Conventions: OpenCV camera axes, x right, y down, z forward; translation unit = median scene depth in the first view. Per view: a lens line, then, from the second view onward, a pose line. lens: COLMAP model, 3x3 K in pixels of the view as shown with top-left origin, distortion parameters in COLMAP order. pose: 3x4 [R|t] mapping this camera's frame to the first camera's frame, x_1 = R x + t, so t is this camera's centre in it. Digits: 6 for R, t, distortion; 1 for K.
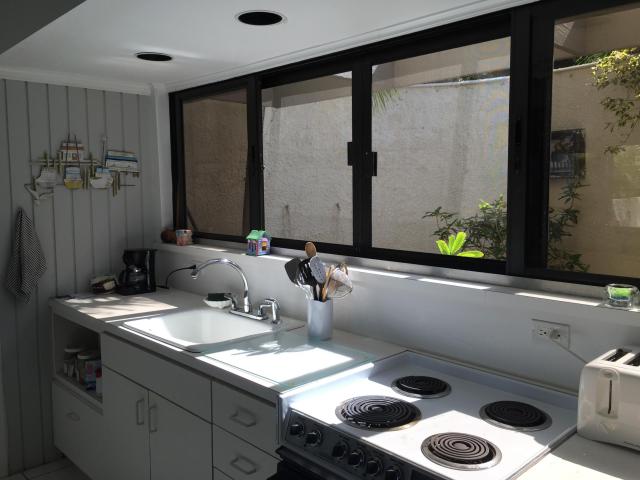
lens RADIAL K [[557.3, 0, 320.0], [0, 557.3, 240.0], [0, 0, 1]] dist [0.063993, -0.003708]
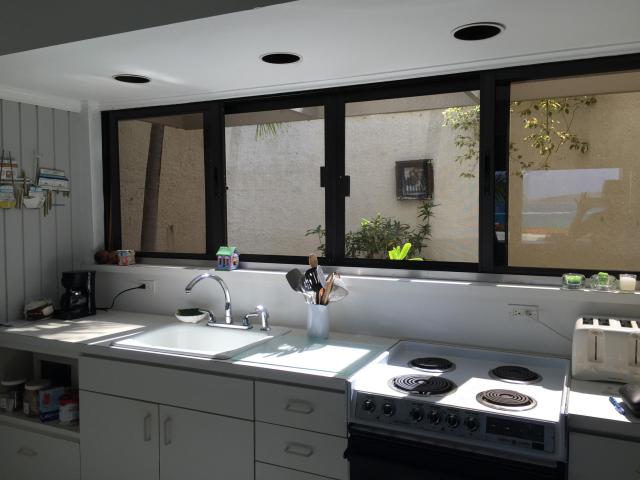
lens RADIAL K [[557.3, 0, 320.0], [0, 557.3, 240.0], [0, 0, 1]] dist [0.063993, -0.003708]
pose [[0.936412, -0.022512, 0.350180, -0.318963], [0.035489, 0.998899, -0.030685, 0.008871], [-0.349103, 0.041161, 0.936180, -0.060052]]
